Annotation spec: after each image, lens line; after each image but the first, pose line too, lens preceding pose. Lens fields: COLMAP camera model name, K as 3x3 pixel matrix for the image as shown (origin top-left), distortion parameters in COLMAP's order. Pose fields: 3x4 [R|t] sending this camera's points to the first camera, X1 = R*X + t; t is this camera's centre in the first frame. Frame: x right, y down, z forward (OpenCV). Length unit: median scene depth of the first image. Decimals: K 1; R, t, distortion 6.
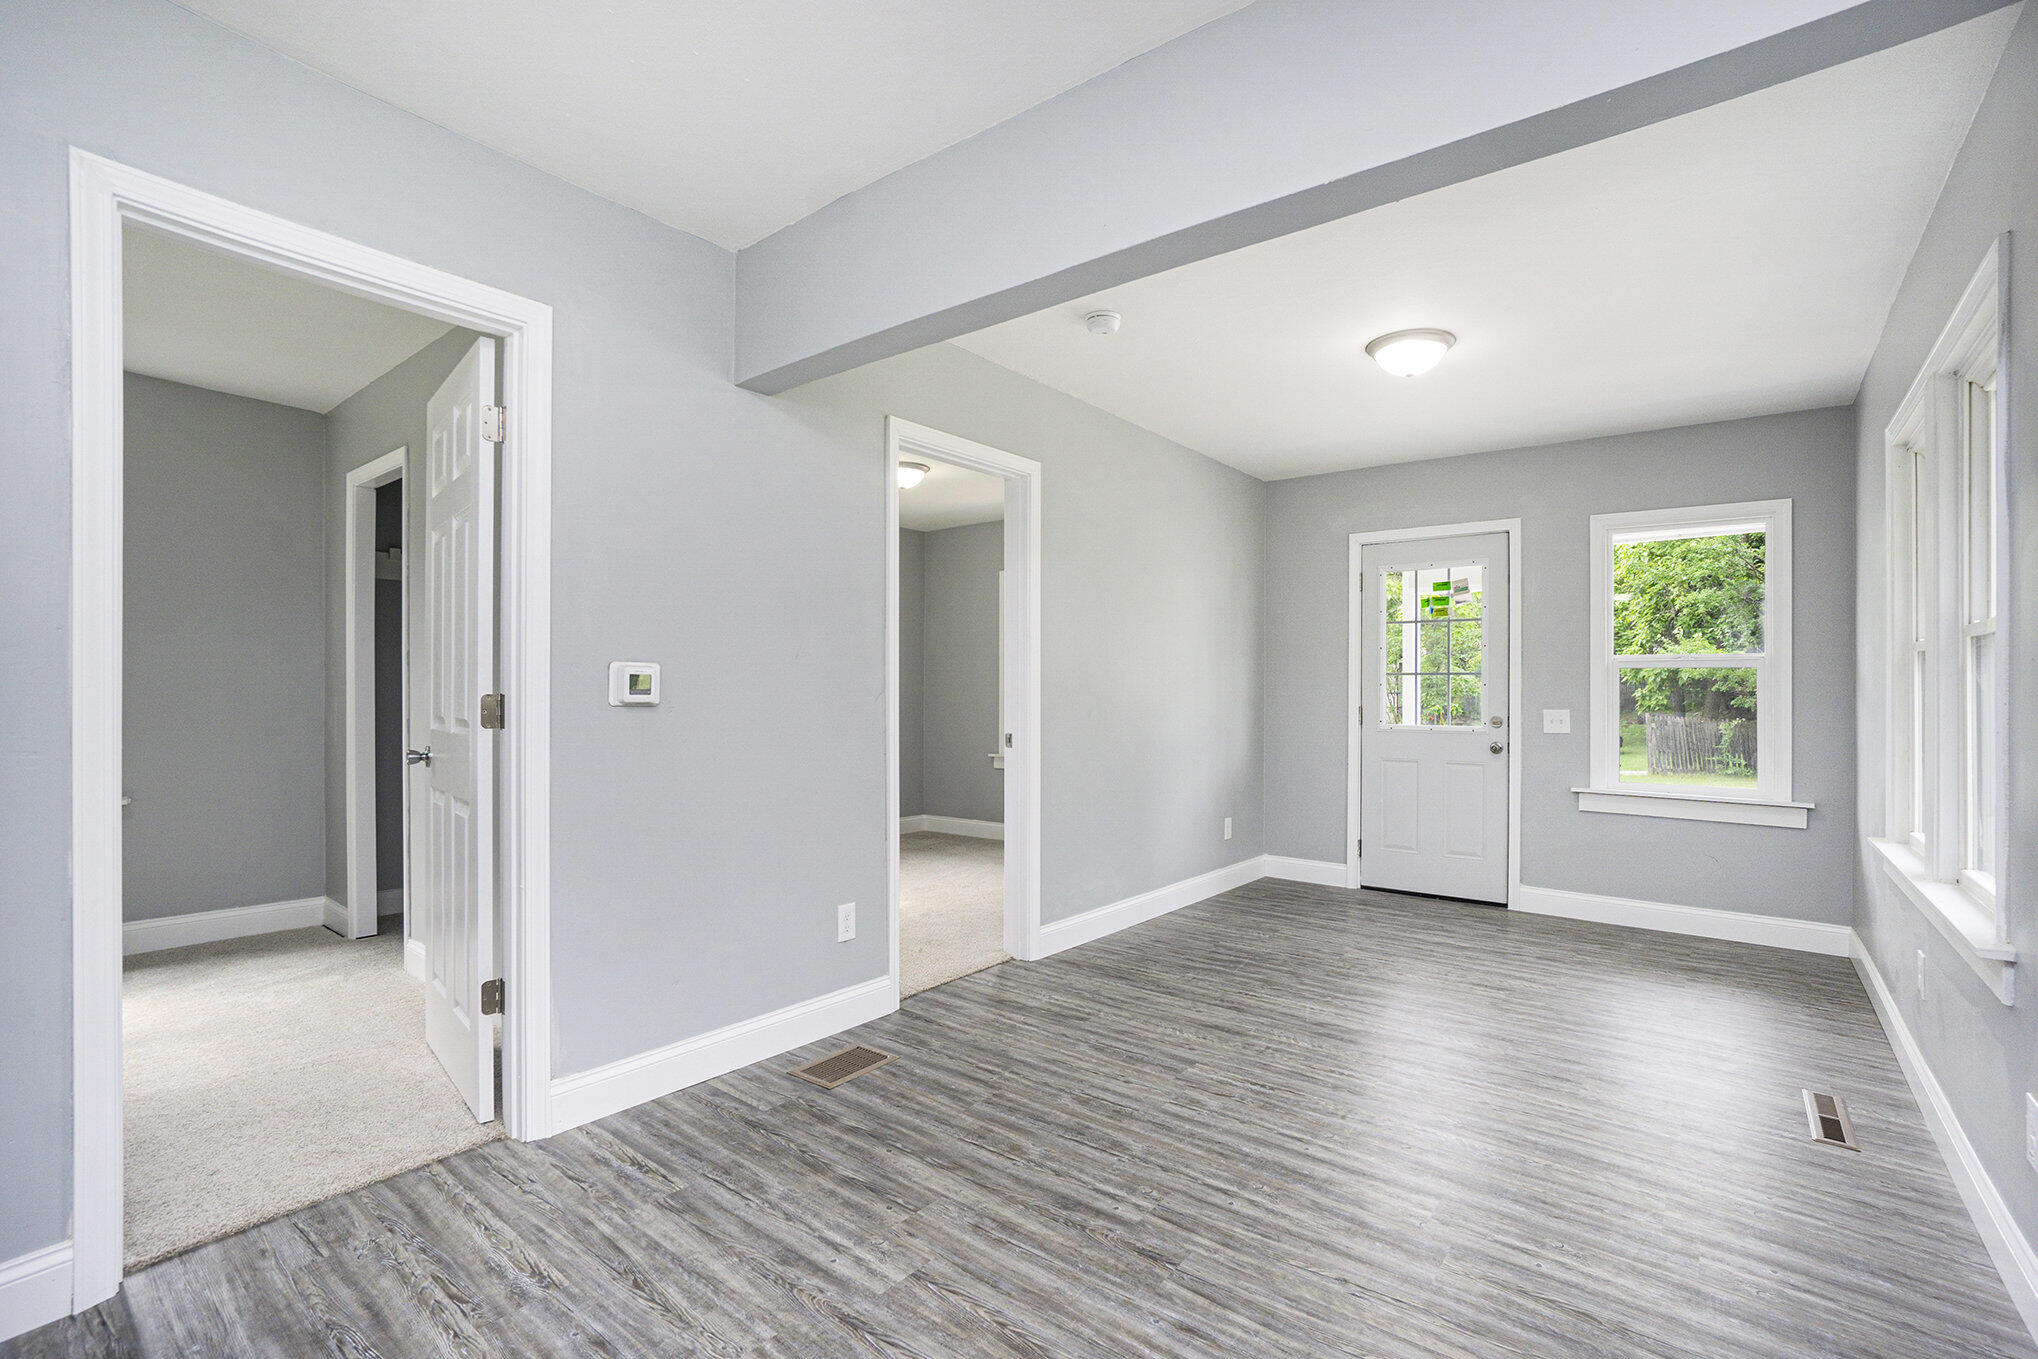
lens RADIAL K [[939.6, 0, 1037.6], [0, 939.6, 688.1], [0, 0, 1]] dist [-0.018285, 0.000165]
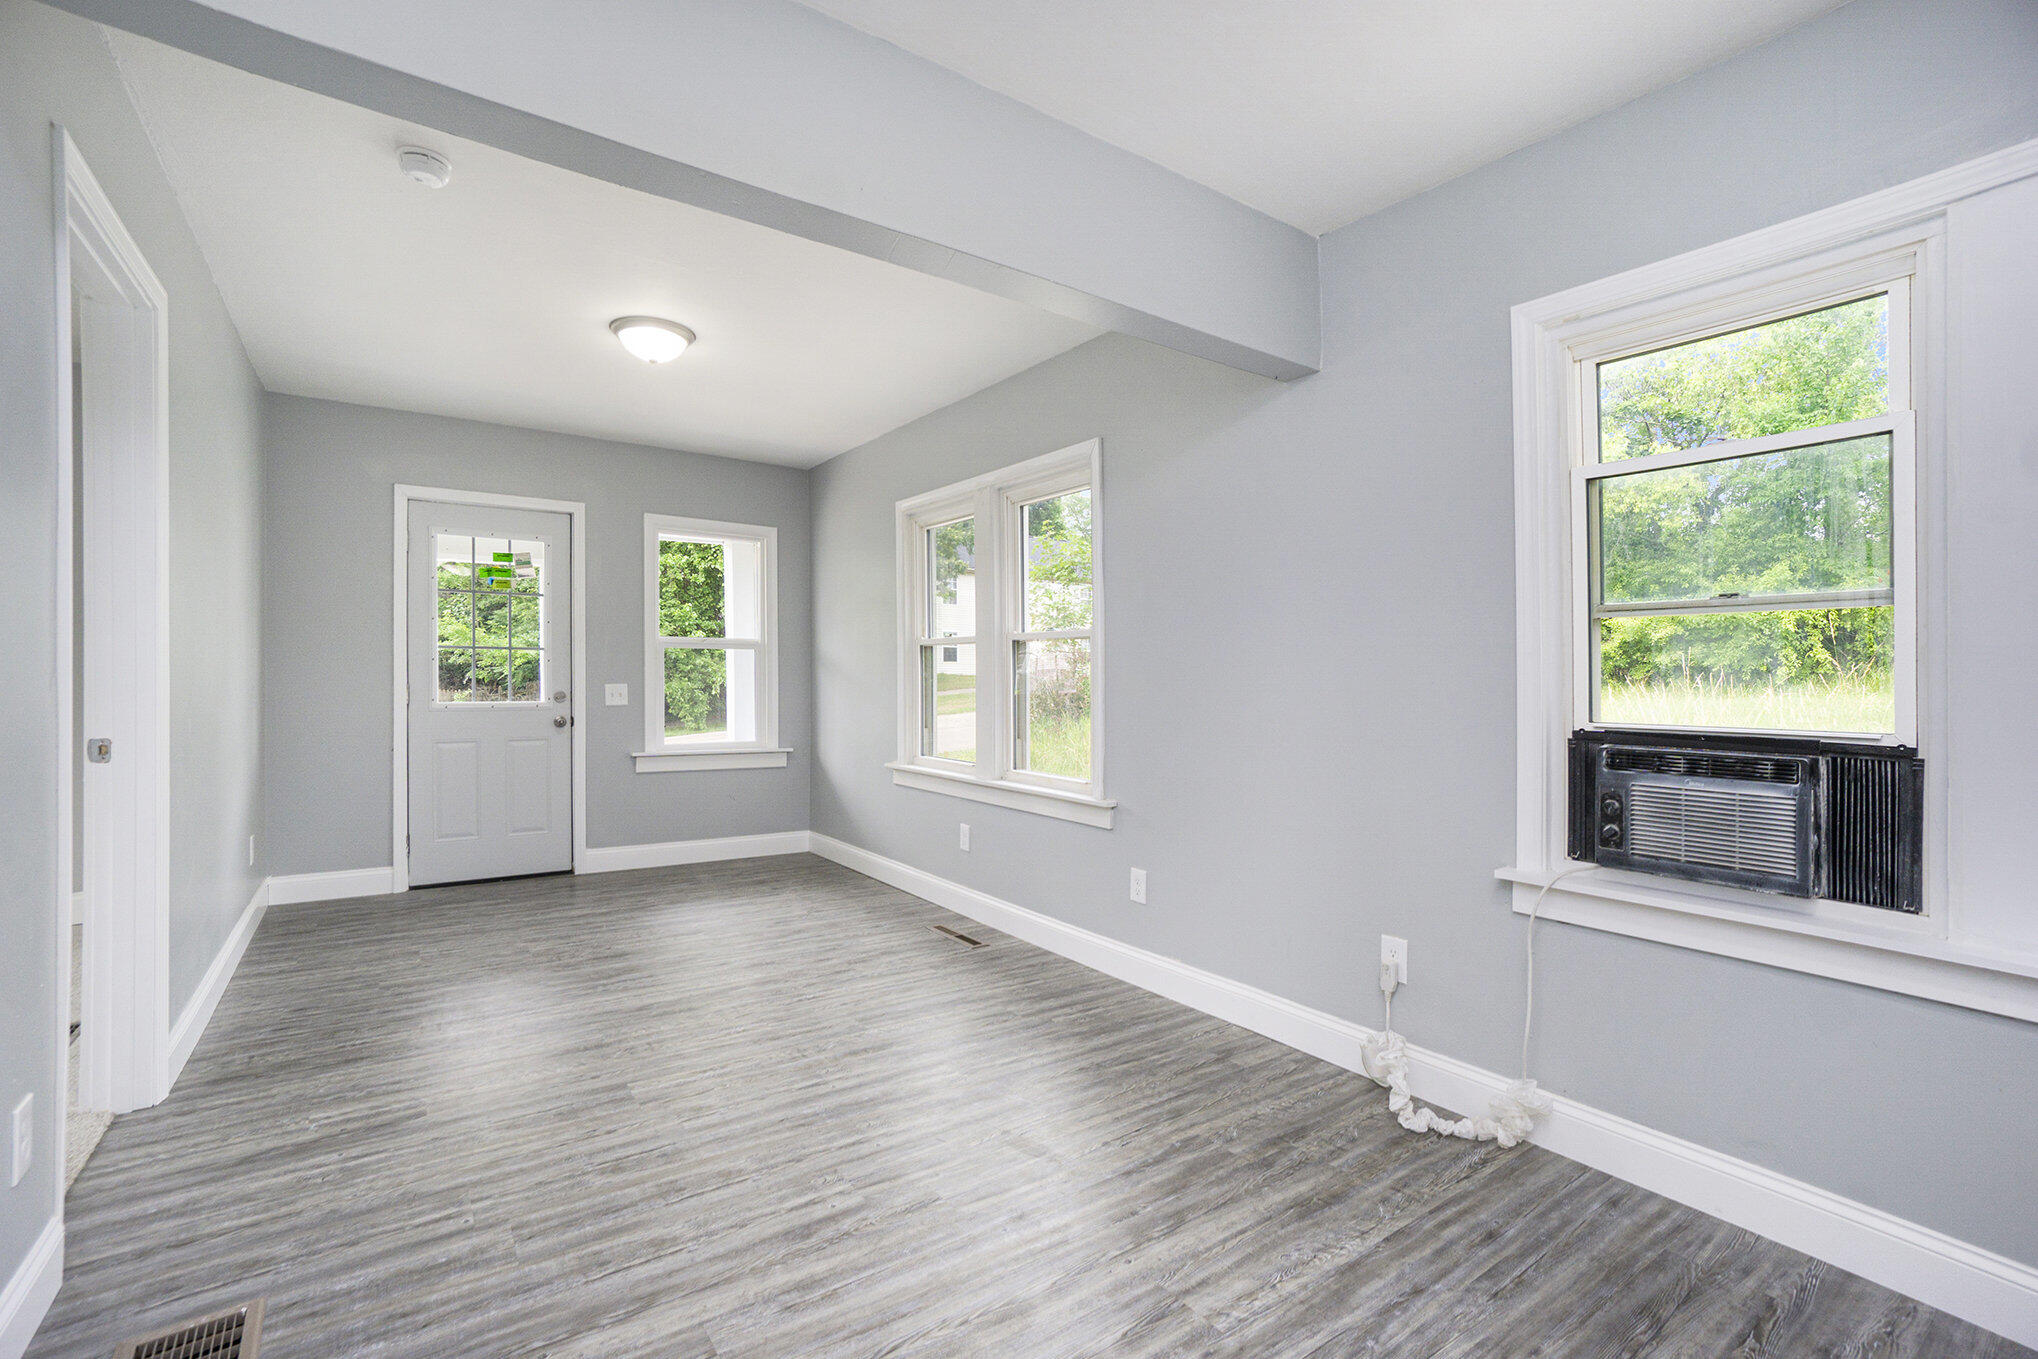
lens RADIAL K [[901.9, 0, 1019.0], [0, 901.9, 679.5], [0, 0, 1]] dist [-0.050880, 0.022350]
pose [[0.298470, -0.010365, 0.954363, -0.431736], [-0.006537, 0.999895, 0.012903, 0.002406], [-0.954396, -0.010090, 0.298371, 0.330718]]
